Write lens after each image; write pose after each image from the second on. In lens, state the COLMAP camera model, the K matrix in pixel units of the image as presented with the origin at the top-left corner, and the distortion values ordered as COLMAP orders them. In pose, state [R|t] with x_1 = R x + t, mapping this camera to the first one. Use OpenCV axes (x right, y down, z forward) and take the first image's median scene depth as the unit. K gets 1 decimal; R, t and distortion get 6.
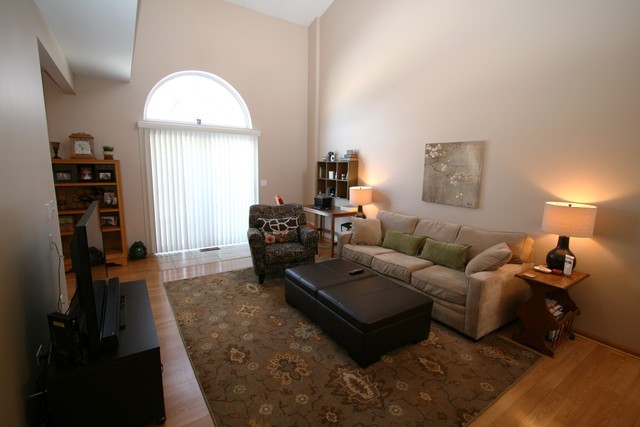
lens RADIAL K [[295.5, 0, 316.8], [0, 295.5, 212.5], [0, 0, 1]] dist [-0.020528, 0.000663]
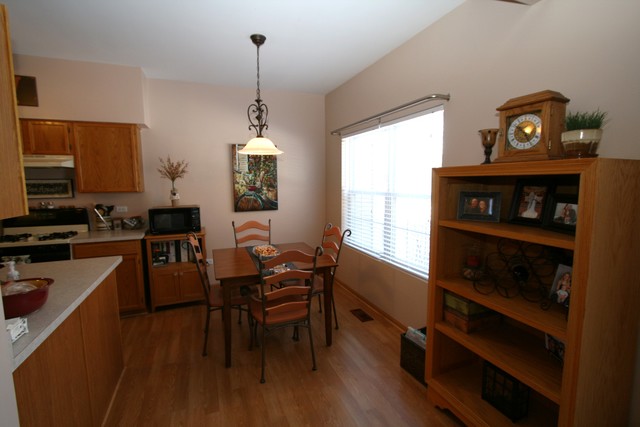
lens RADIAL K [[295.5, 0, 319.1], [0, 295.5, 211.3], [0, 0, 1]] dist [-0.020528, 0.000663]
pose [[-0.187178, 0.084707, -0.978667, -0.392144], [-0.144268, 0.983102, 0.112683, -0.131787], [0.971674, 0.162282, -0.171794, 0.844566]]
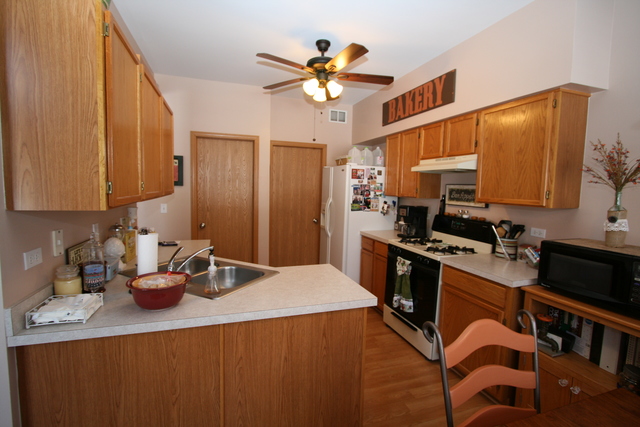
lens RADIAL K [[295.5, 0, 317.0], [0, 295.5, 212.9], [0, 0, 1]] dist [-0.020528, 0.000663]
pose [[-0.964256, -0.059141, 0.258290, -0.888961], [0.004999, 0.970540, 0.240887, -0.126075], [-0.264927, 0.233568, -0.935553, 0.738619]]
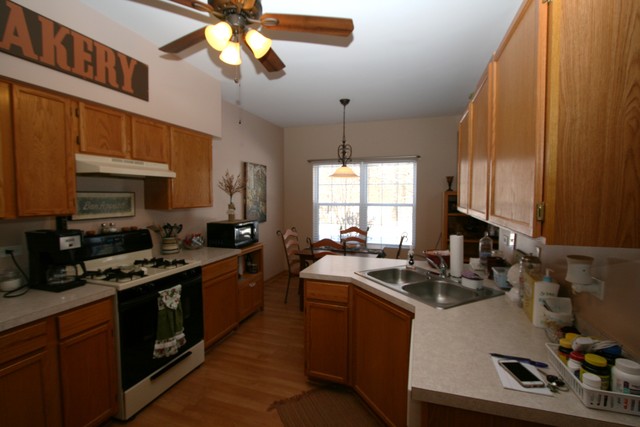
lens RADIAL K [[295.5, 0, 315.9], [0, 295.5, 209.6], [0, 0, 1]] dist [-0.020528, 0.000663]
pose [[0.611430, 0.020128, -0.791042, -0.318797], [-0.108990, 0.992291, -0.058995, 0.007335], [0.783757, 0.122287, 0.608910, -0.082169]]
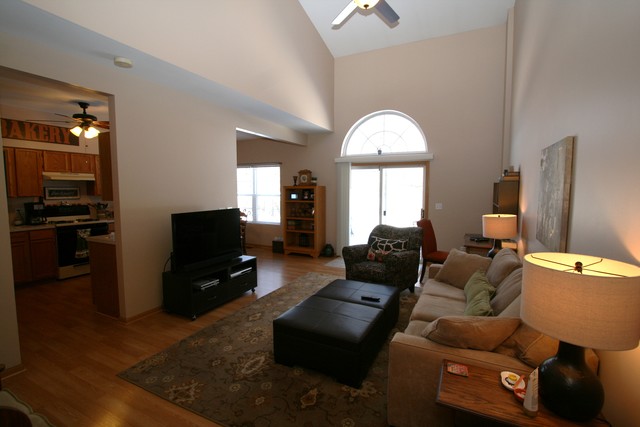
lens RADIAL K [[295.5, 0, 318.6], [0, 295.5, 210.8], [0, 0, 1]] dist [-0.020528, 0.000663]
pose [[0.503940, 0.048159, -0.862395, 0.658841], [-0.122987, 0.992272, -0.016455, -0.031611], [0.854938, 0.114356, 0.505969, 0.272483]]
